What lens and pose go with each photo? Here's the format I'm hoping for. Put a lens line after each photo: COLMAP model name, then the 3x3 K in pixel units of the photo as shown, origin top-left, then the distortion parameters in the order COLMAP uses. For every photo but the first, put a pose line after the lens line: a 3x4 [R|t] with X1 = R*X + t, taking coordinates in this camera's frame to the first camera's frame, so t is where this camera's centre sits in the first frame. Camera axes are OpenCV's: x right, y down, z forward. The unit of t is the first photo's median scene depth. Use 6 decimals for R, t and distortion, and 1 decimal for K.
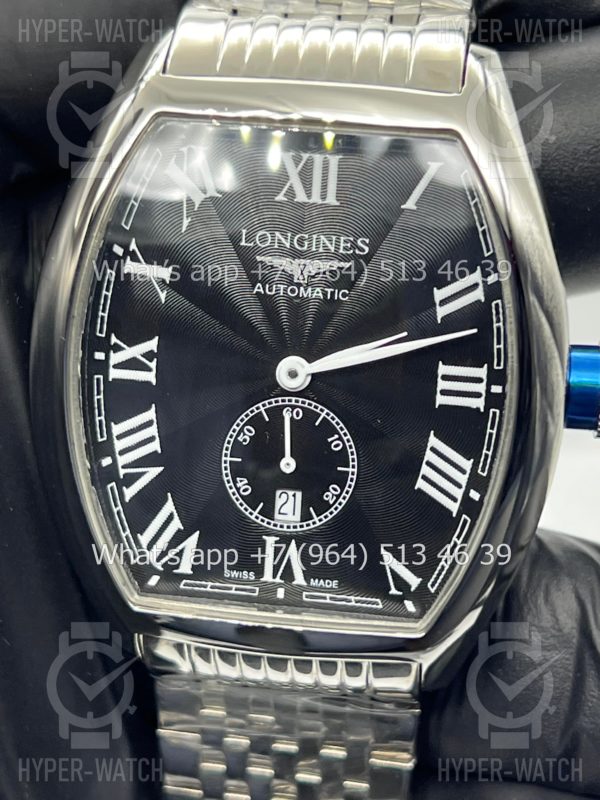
lens RADIAL K [[1906.7, 0, 296.8], [0, 1906.7, 399.9], [0, 0, 1]] dist [0.267136, 0.000000]
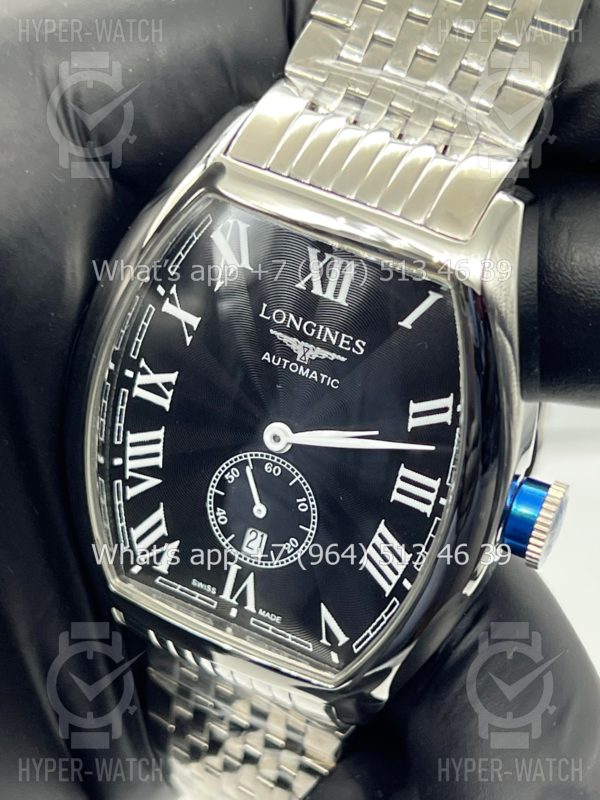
lens RADIAL K [[1906.7, 0, 303.8], [0, 1906.7, 405.5], [0, 0, 1]] dist [0.267136, 0.000000]
pose [[0.943774, 0.262822, -0.200537, 0.231110], [-0.228392, 0.956922, 0.179268, -0.235120], [0.239014, -0.123388, 0.963145, -0.077773]]
